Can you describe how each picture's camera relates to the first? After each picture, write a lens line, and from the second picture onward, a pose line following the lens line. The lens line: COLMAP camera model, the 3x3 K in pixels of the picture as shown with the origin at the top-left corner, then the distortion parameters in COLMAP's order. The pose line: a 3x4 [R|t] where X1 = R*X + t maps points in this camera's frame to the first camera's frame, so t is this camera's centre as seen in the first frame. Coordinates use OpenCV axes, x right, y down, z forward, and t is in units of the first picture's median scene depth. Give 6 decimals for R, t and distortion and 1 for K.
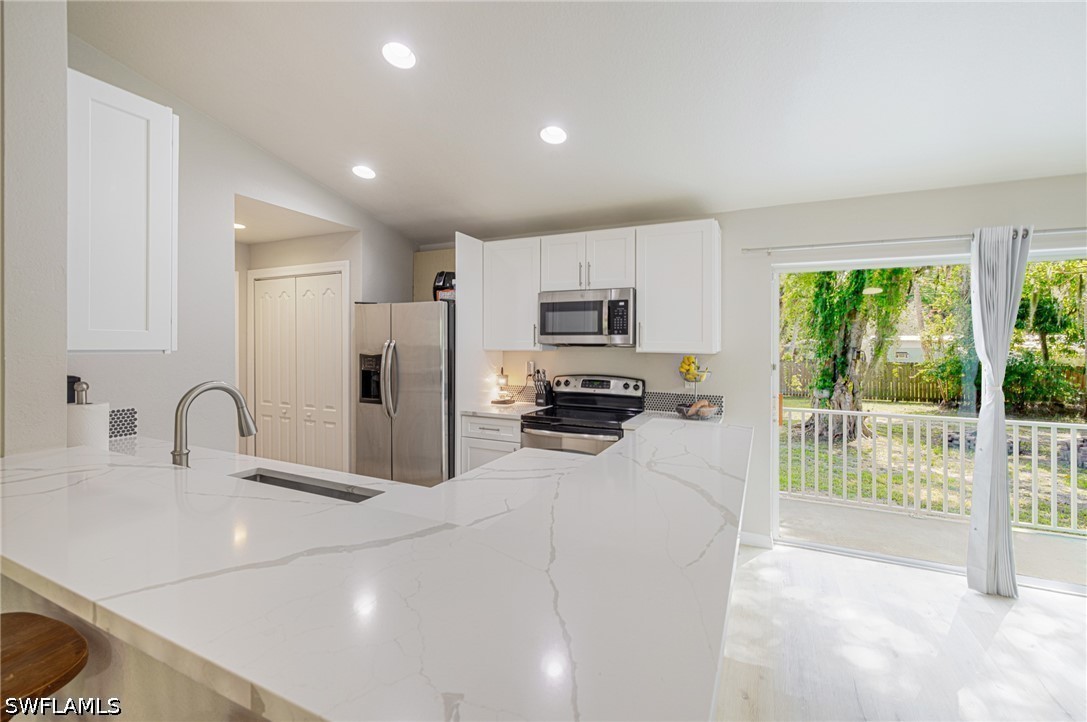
lens RADIAL K [[466.7, 0, 558.8], [0, 466.7, 343.0], [0, 0, 1]] dist [-0.003124, 0.001068]
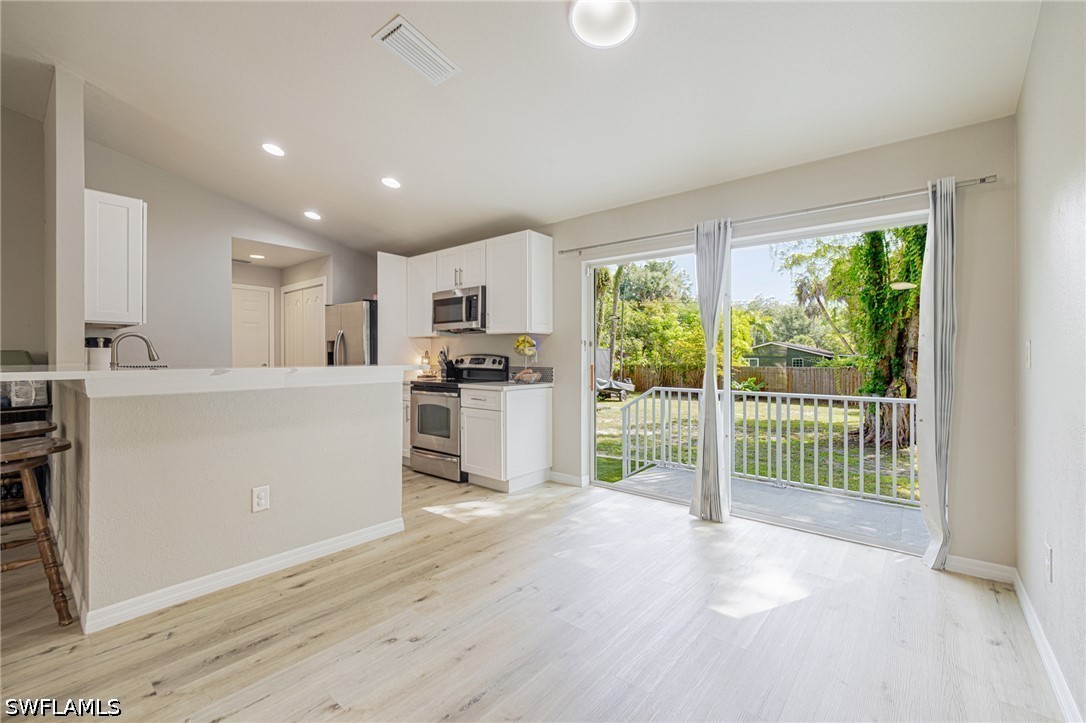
lens RADIAL K [[454.7, 0, 549.1], [0, 454.7, 355.4], [0, 0, 1]] dist [0.000148, 0.000563]
pose [[0.966778, -0.005071, -0.255566, 0.608791], [0.005163, 0.999987, -0.000313, 0.074483], [0.255564, -0.001017, 0.966792, -0.187995]]
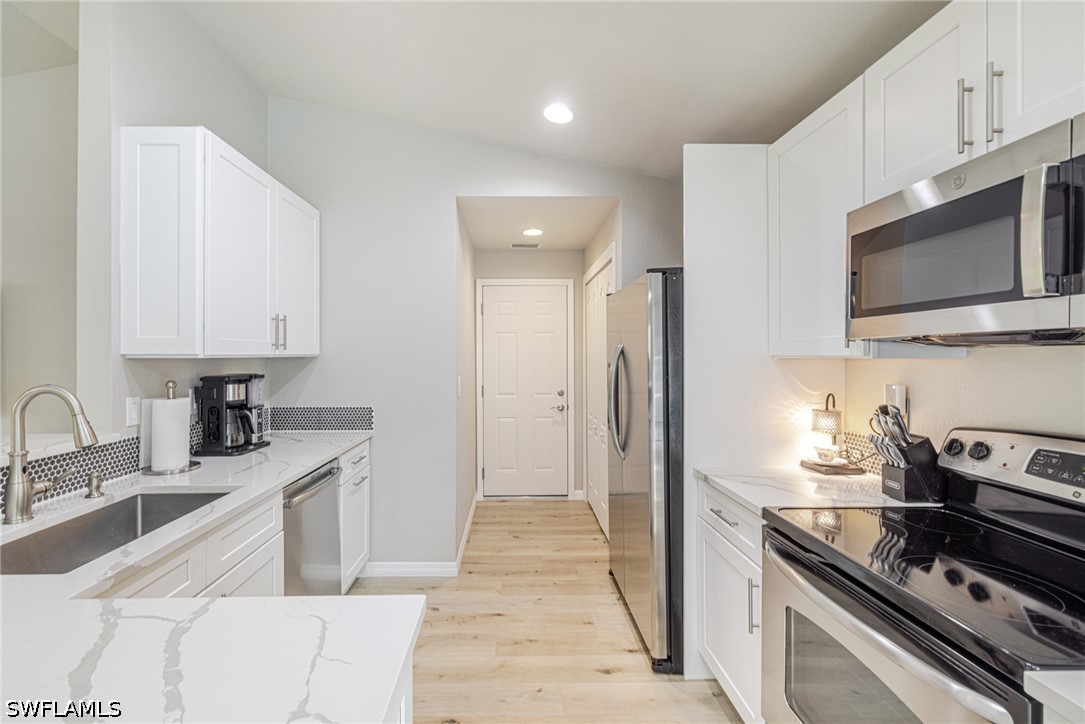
lens RADIAL K [[465.9, 0, 511.6], [0, 465.9, 359.0], [0, 0, 1]] dist [-0.003124, 0.001068]
pose [[0.411946, -0.000574, -0.911208, 0.197251], [0.008379, 0.999960, 0.003158, 0.013669], [0.911170, -0.008936, 0.411934, 0.560936]]
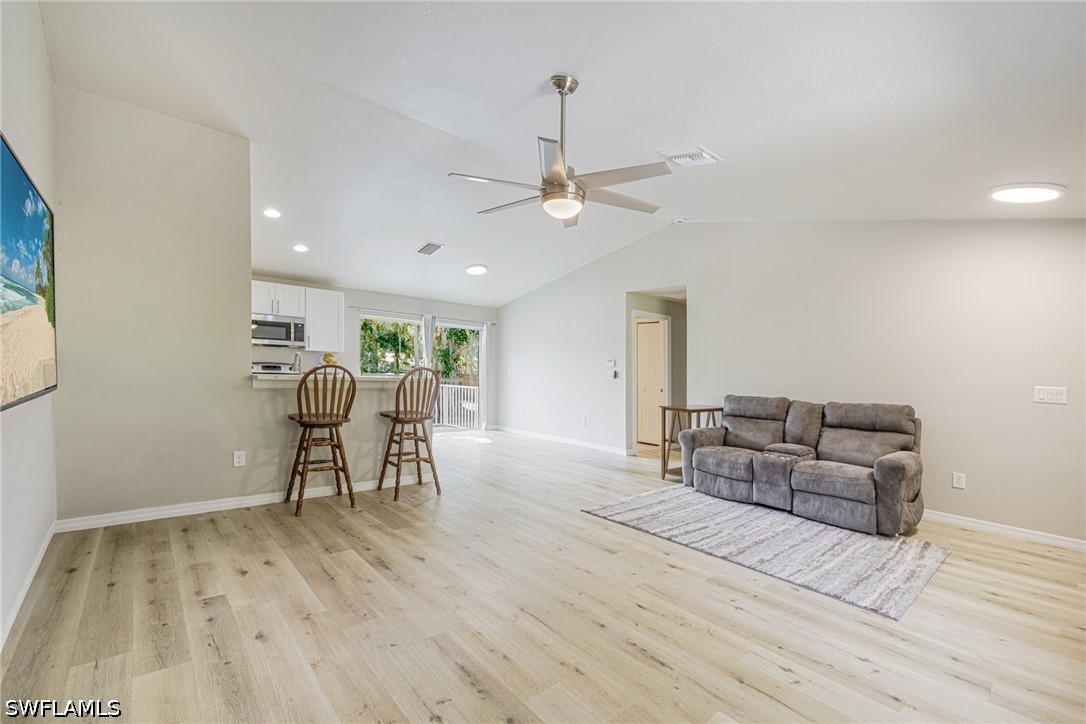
lens RADIAL K [[466.3, 0, 537.2], [0, 466.3, 360.1], [0, 0, 1]] dist [-0.003124, 0.001068]
pose [[0.415490, 0.026150, 0.909222, -1.107812], [-0.036677, 0.999255, -0.011979, 0.042883], [-0.908858, -0.028370, 0.416140, -0.646405]]
